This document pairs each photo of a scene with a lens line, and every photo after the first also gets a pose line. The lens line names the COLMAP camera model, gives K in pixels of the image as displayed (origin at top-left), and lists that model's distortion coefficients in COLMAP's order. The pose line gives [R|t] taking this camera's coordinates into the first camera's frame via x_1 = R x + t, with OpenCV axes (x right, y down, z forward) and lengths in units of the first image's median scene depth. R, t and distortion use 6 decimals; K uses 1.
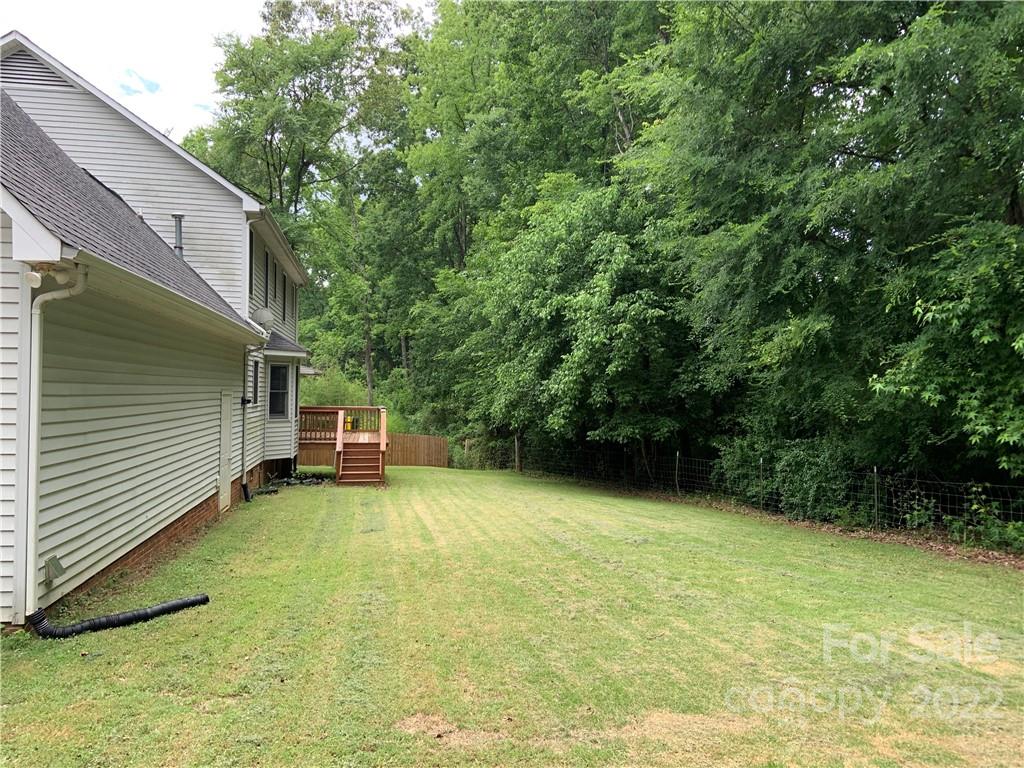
lens RADIAL K [[773.6, 0, 513.7], [0, 773.6, 374.4], [0, 0, 1]] dist [0.111021, -0.141936]
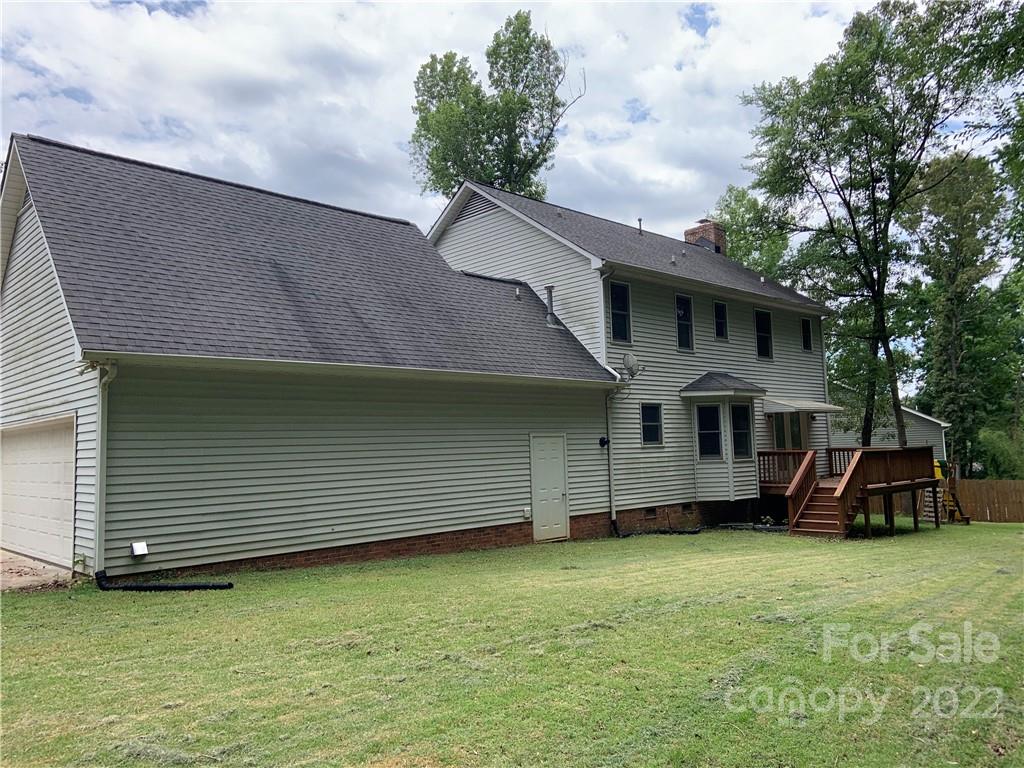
lens RADIAL K [[773.6, 0, 513.7], [0, 773.6, 374.4], [0, 0, 1]] dist [0.111021, -0.141936]
pose [[0.541984, -0.101916, -0.834186, 0.409059], [0.054968, 0.994793, -0.085825, 0.020902], [0.838589, 0.000662, 0.544764, 0.256352]]
